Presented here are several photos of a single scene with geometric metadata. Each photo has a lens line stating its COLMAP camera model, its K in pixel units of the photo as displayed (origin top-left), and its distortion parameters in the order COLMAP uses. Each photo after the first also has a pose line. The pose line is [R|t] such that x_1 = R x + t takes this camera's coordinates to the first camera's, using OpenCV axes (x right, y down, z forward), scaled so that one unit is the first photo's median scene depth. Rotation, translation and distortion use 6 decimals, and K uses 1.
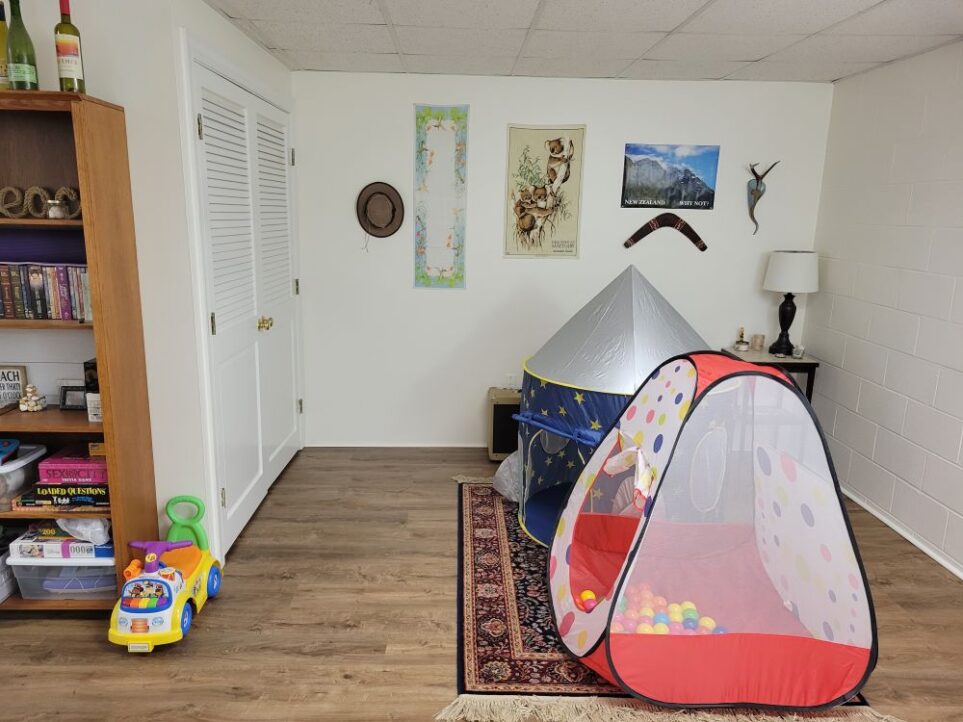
lens RADIAL K [[721.4, 0, 479.6], [0, 721.4, 379.2], [0, 0, 1]] dist [0.048368, -0.013148]
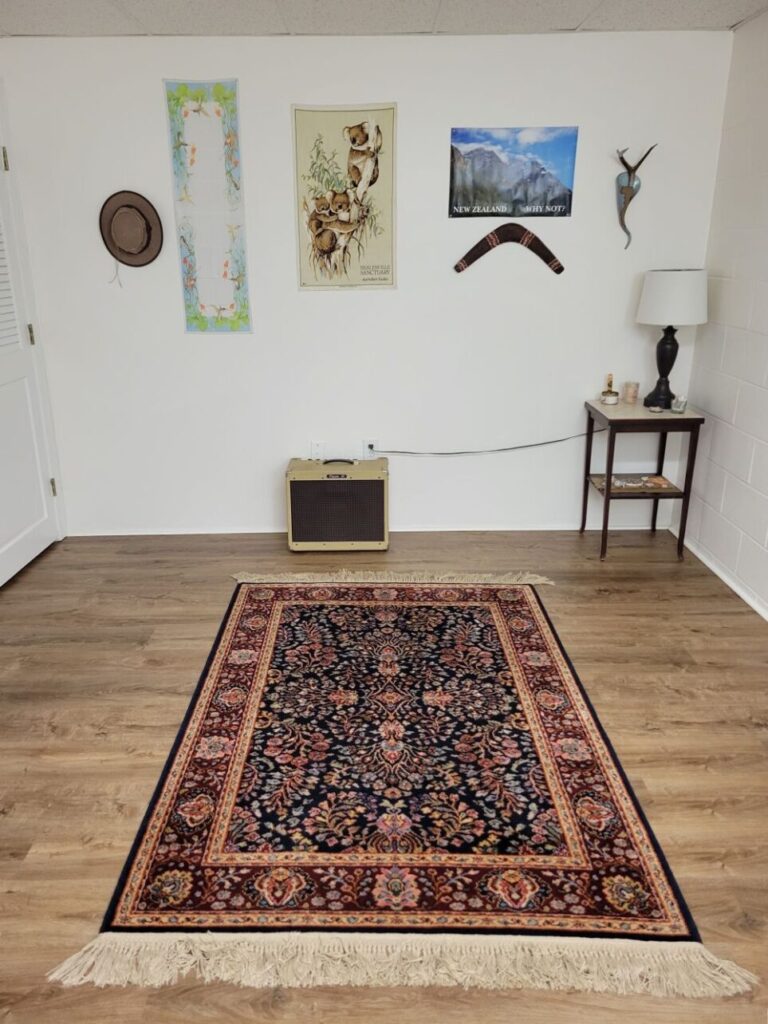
lens RADIAL K [[767.1, 0, 373.8], [0, 767.1, 506.3], [0, 0, 1]] dist [0.048368, -0.013148]
pose [[0.999346, -0.020672, -0.029682, 0.139566], [0.023383, 0.995288, 0.094101, -0.014725], [0.027597, -0.094733, 0.995120, 0.171213]]
